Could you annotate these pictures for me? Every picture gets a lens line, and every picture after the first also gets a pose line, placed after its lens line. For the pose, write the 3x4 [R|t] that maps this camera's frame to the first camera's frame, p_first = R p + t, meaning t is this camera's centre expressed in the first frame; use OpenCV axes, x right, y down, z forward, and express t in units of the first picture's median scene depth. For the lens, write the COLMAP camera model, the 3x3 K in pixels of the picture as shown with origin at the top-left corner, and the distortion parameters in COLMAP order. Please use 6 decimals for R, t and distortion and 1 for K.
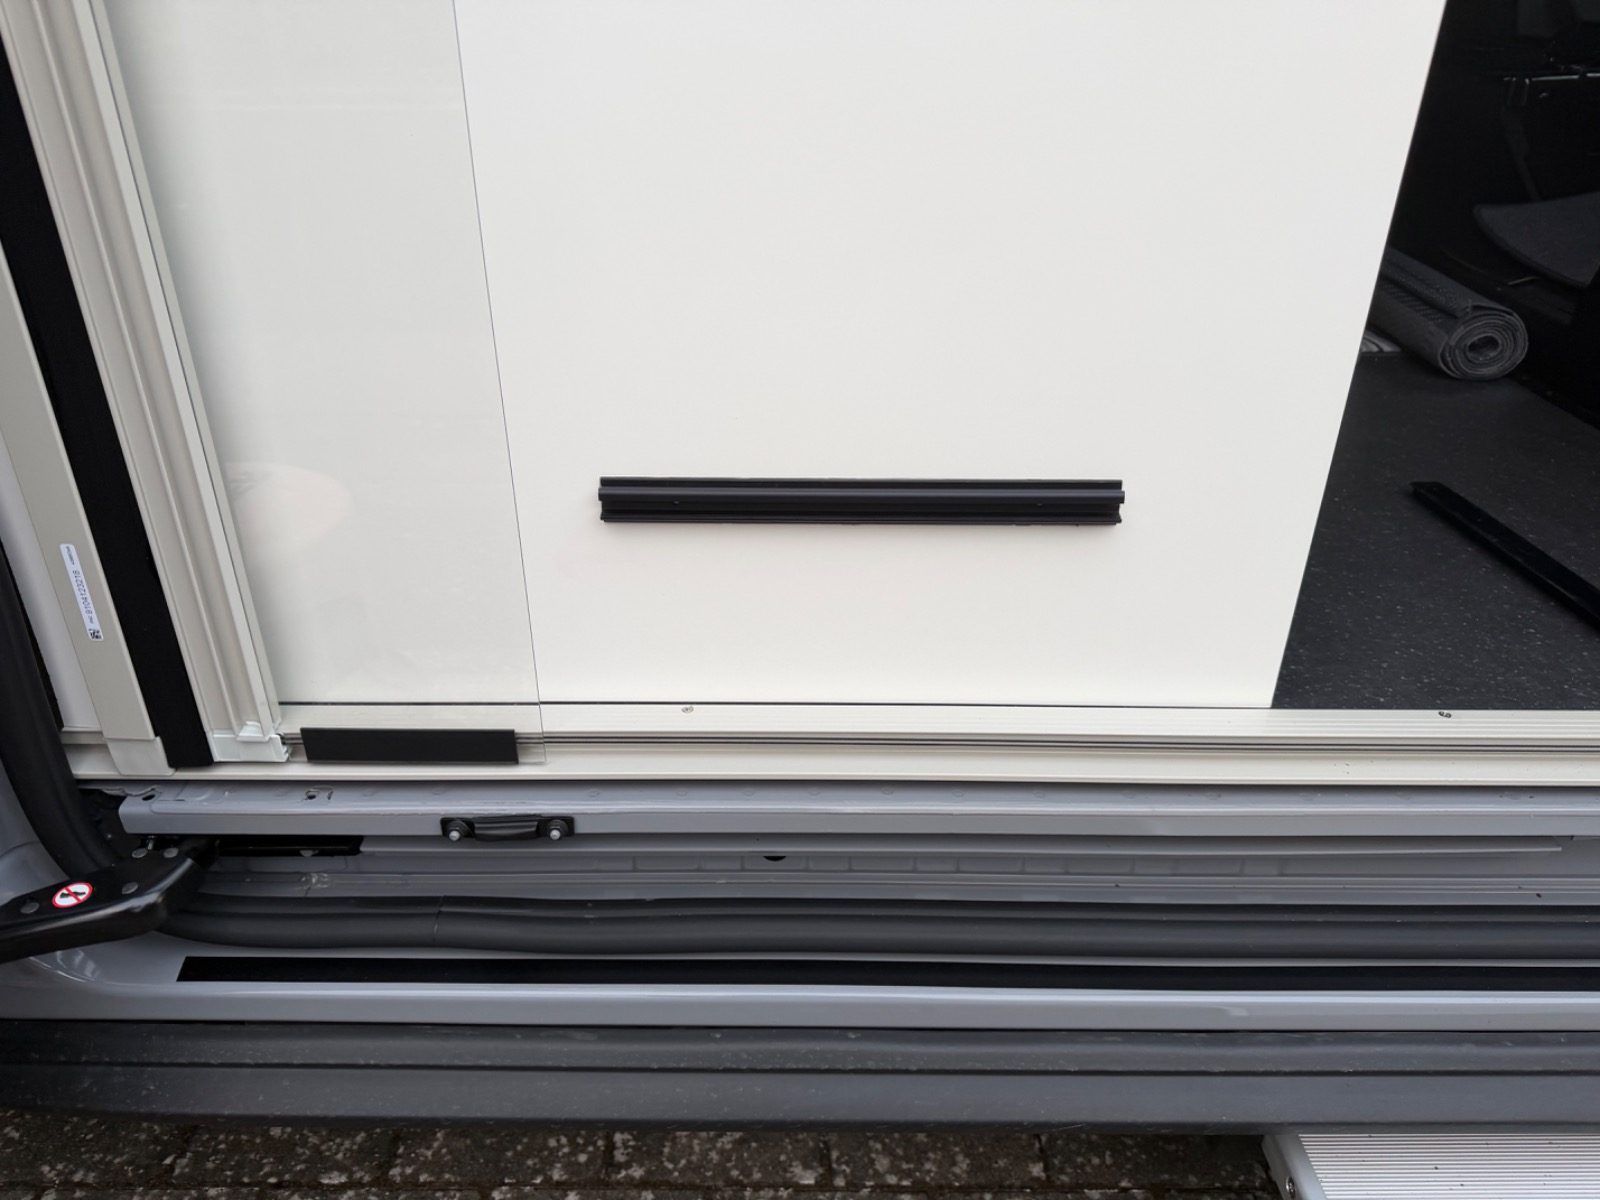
lens RADIAL K [[1125.0, 0, 801.5], [0, 1125.0, 598.1], [0, 0, 1]] dist [-0.008424, -0.012035]
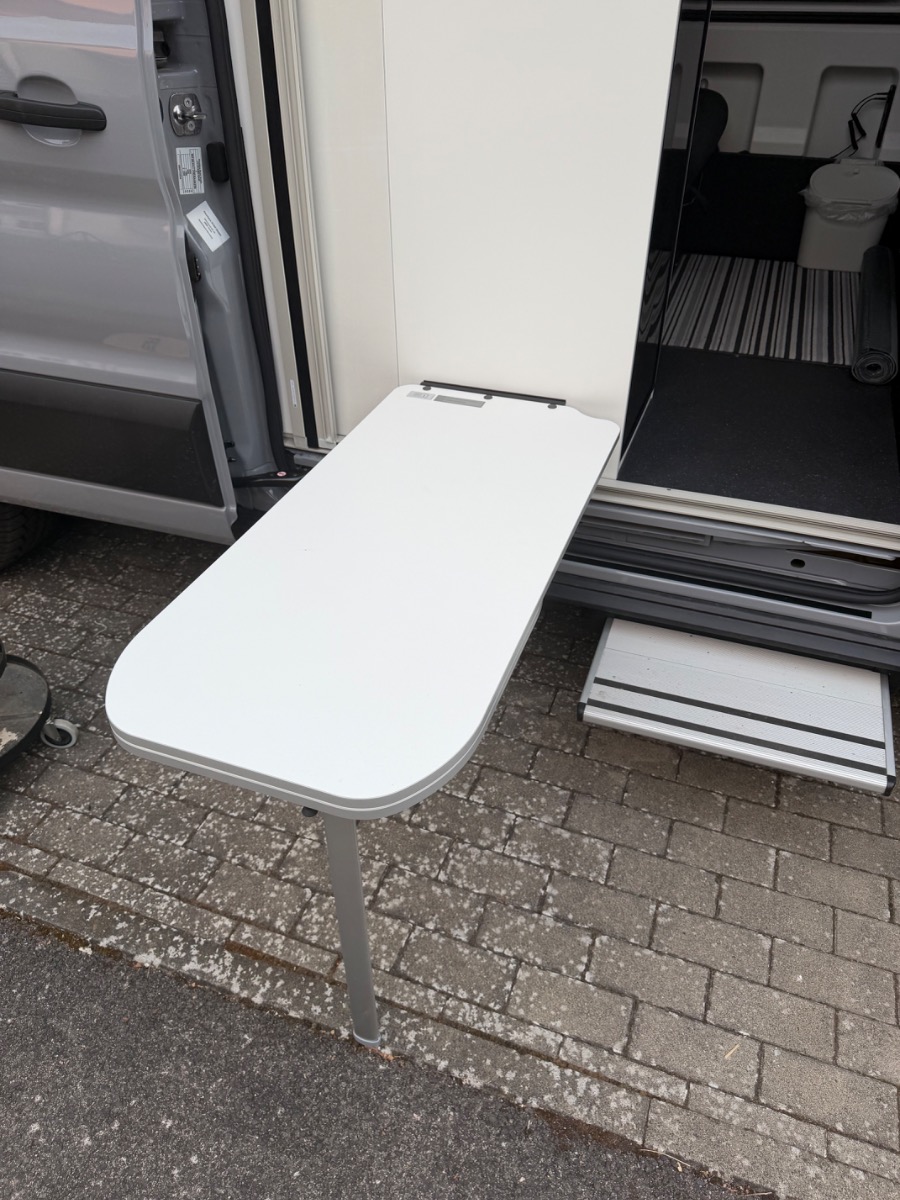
lens RADIAL K [[843.8, 0, 449.1], [0, 843.8, 601.7], [0, 0, 1]] dist [-0.008424, -0.012035]
pose [[0.938221, 0.195605, -0.285448, 0.732237], [-0.152411, 0.974173, 0.166609, 0.115138], [0.310665, -0.112811, 0.943801, -1.471447]]
